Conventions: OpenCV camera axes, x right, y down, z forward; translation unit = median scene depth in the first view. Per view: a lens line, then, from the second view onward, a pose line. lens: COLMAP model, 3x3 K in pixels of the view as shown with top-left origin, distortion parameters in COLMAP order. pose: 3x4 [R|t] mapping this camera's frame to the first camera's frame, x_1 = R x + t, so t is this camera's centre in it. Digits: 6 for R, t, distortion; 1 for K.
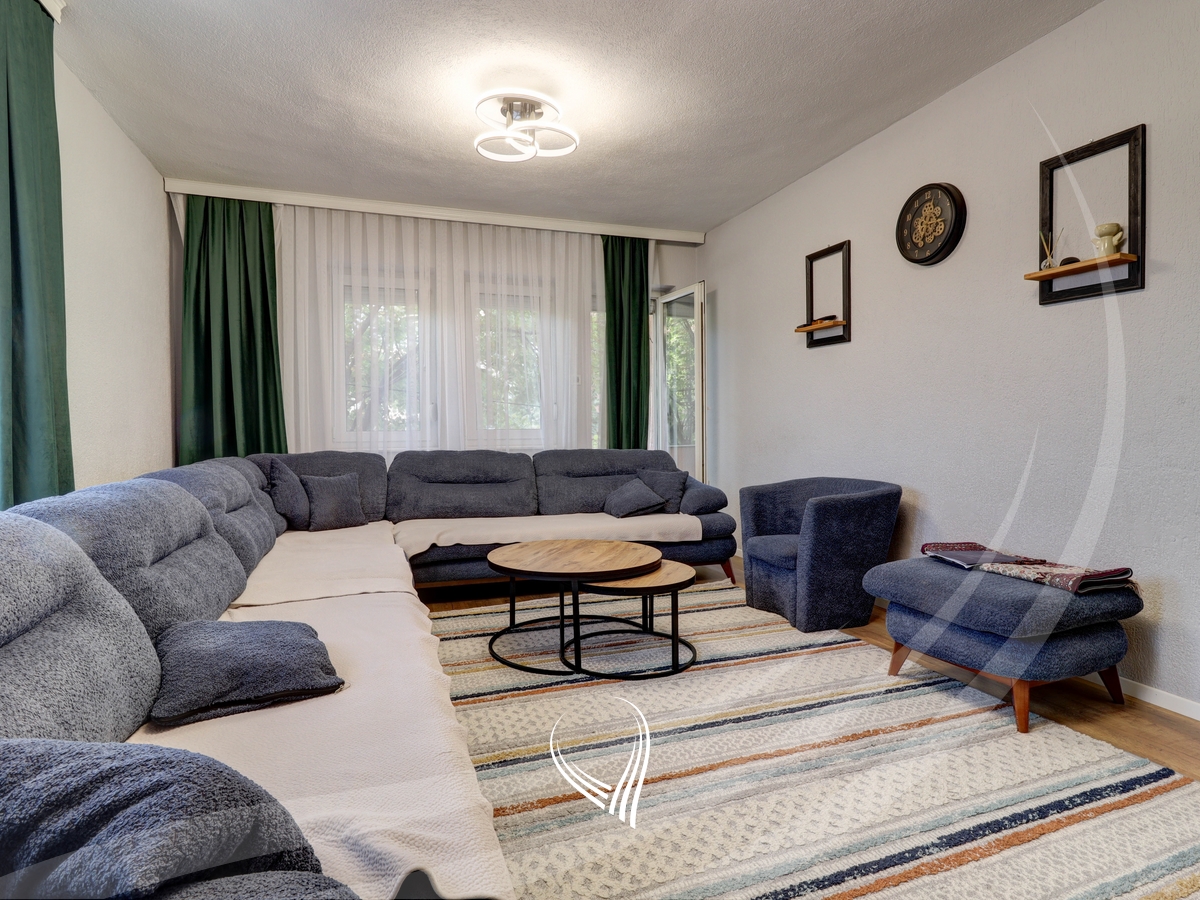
lens RADIAL K [[653.4, 0, 610.7], [0, 653.4, 436.7], [0, 0, 1]] dist [0.002118, -0.016100]
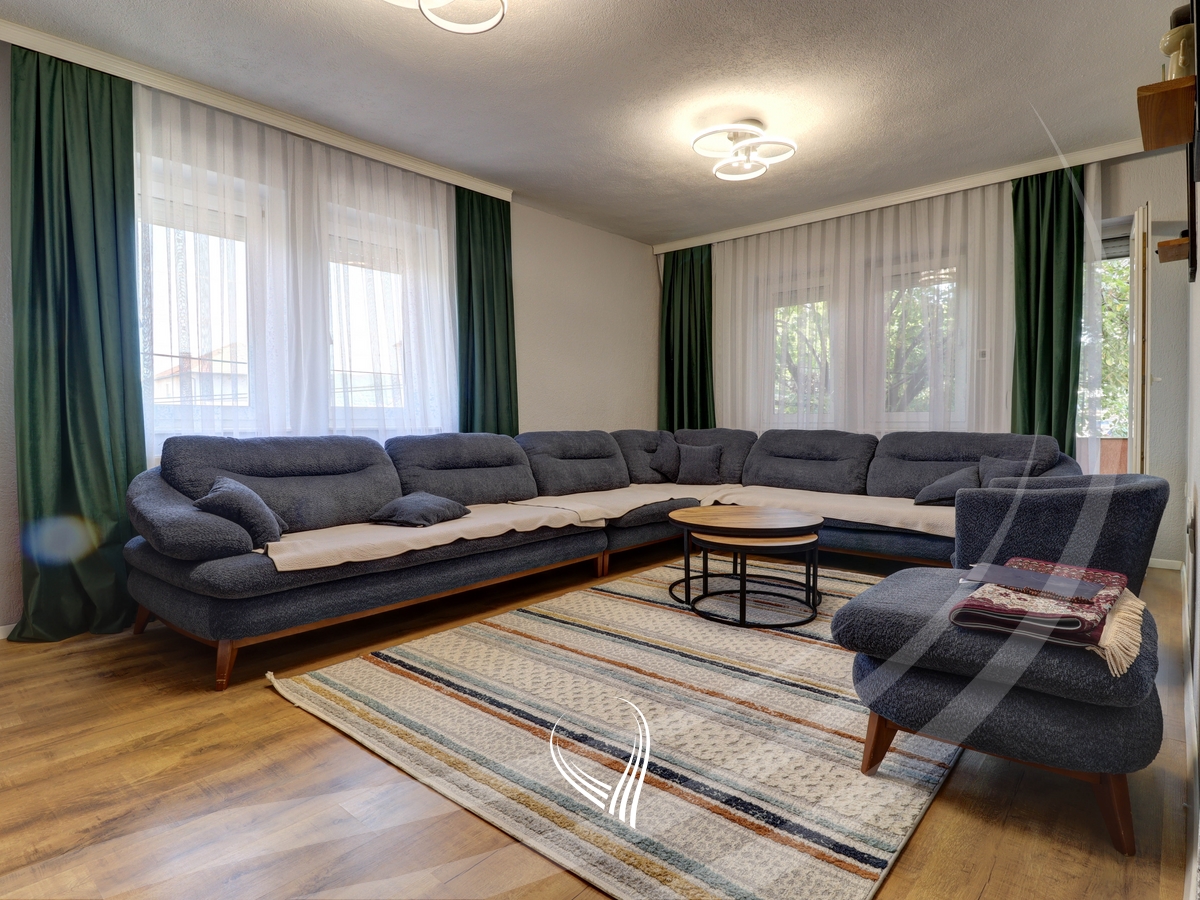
lens RADIAL K [[653.4, 0, 610.7], [0, 653.4, 436.7], [0, 0, 1]] dist [0.002118, -0.016100]
pose [[0.491629, 0.027351, -0.870375, 0.827536], [-0.010609, 0.999621, 0.025420, 0.011883], [0.870740, -0.003263, 0.491732, 0.228925]]
